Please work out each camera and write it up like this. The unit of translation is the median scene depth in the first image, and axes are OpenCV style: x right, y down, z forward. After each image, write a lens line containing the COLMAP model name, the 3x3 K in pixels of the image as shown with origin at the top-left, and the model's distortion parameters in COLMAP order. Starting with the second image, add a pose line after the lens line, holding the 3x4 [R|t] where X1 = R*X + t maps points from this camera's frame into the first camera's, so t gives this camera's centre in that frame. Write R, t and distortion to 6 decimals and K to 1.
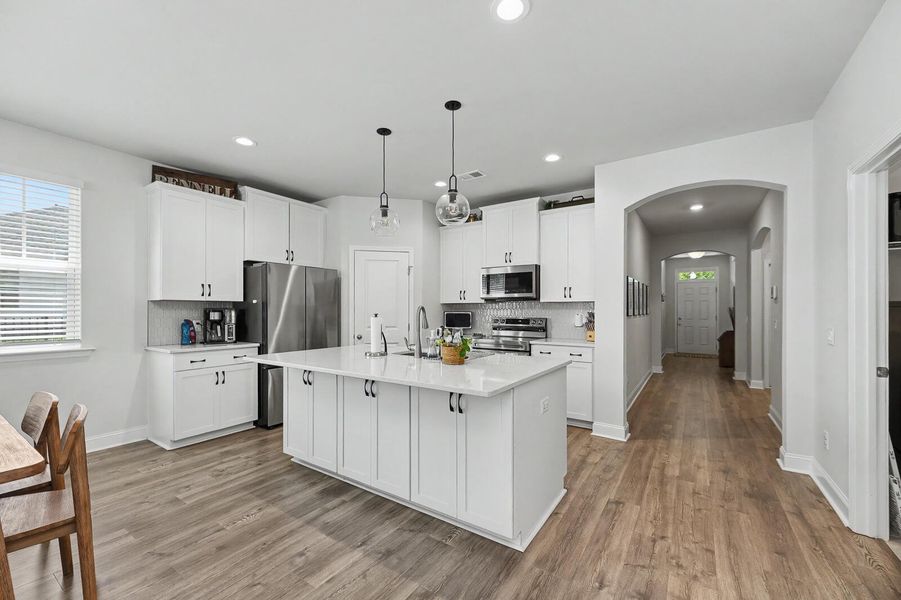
lens RADIAL K [[361.7, 0, 444.8], [0, 361.7, 308.7], [0, 0, 1]] dist [0.006544, 0.000076]
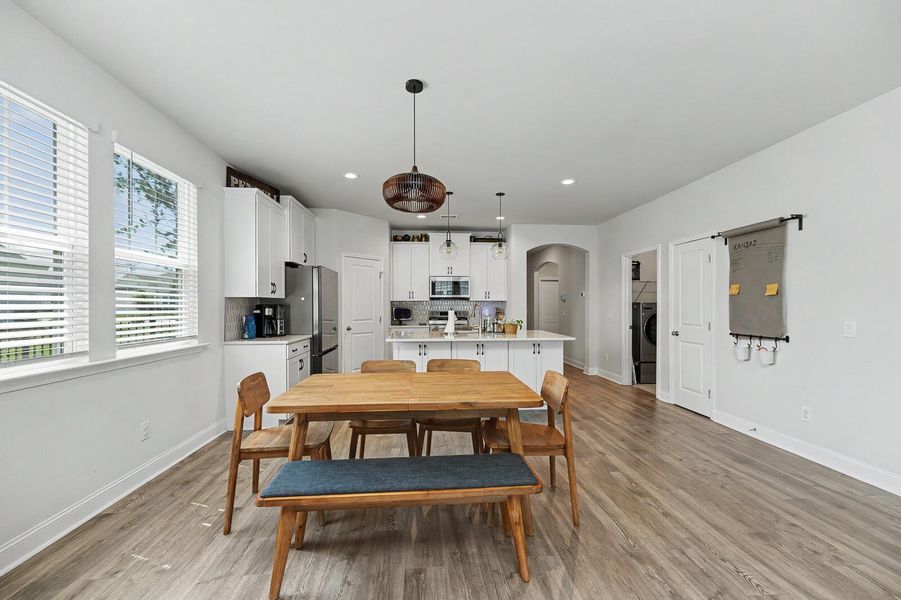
lens RADIAL K [[361.7, 0, 442.2], [0, 361.7, 309.6], [0, 0, 1]] dist [0.006544, 0.000076]
pose [[0.791680, -0.008254, 0.610880, -0.958376], [-0.002074, 0.999867, 0.016198, -0.006158], [-0.610932, -0.014091, 0.791558, -0.196681]]
